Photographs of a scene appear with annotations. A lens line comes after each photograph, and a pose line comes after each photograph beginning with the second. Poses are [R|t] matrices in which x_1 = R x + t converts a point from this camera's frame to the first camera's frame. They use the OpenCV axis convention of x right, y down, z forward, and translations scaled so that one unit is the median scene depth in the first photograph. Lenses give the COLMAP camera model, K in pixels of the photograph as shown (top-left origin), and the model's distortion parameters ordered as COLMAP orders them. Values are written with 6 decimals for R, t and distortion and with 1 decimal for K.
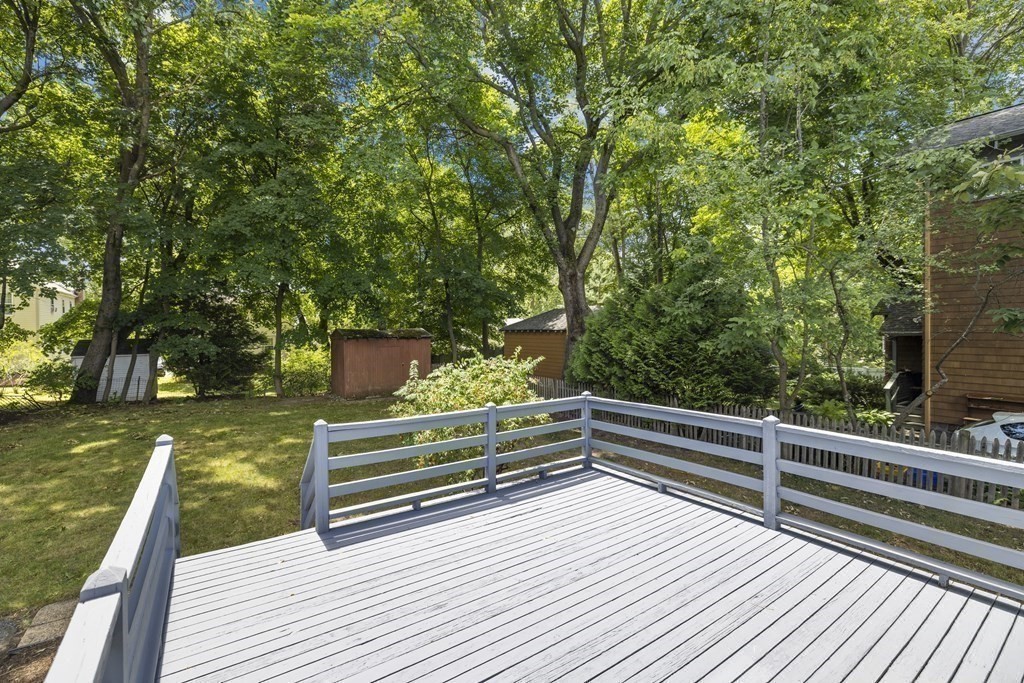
lens RADIAL K [[436.0, 0, 511.5], [0, 436.0, 327.1], [0, 0, 1]] dist [0.000805, 0.000222]
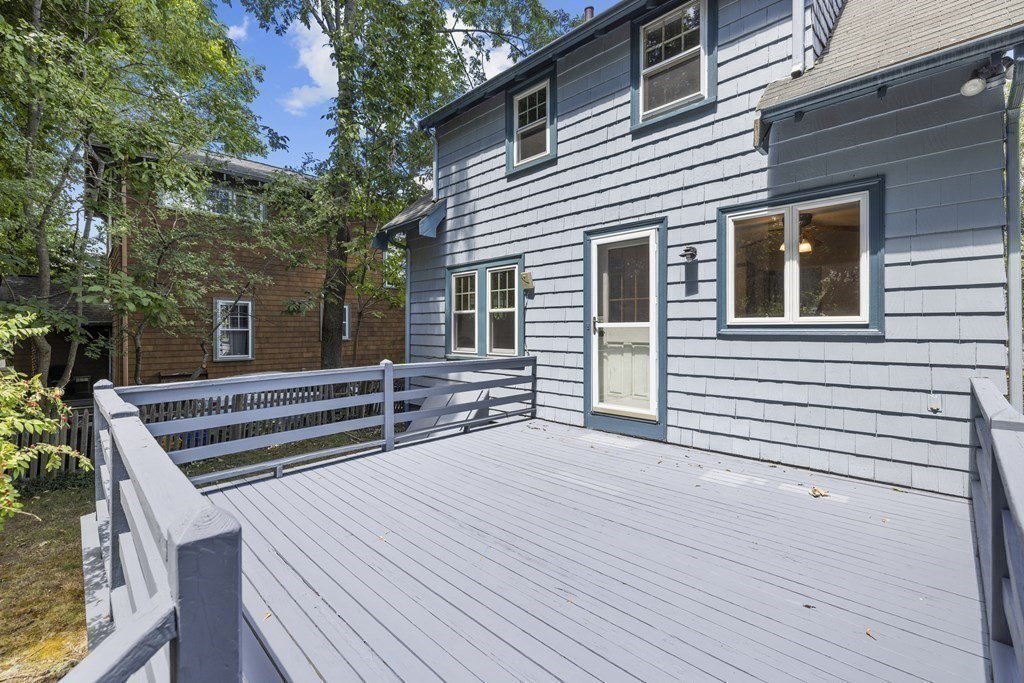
lens RADIAL K [[436.0, 0, 511.5], [0, 436.0, 327.1], [0, 0, 1]] dist [0.000805, 0.000222]
pose [[-0.183484, 0.010260, 0.982969, -0.659424], [-0.002667, 0.999937, -0.010935, 0.120433], [-0.983019, -0.004629, -0.183445, 0.860177]]
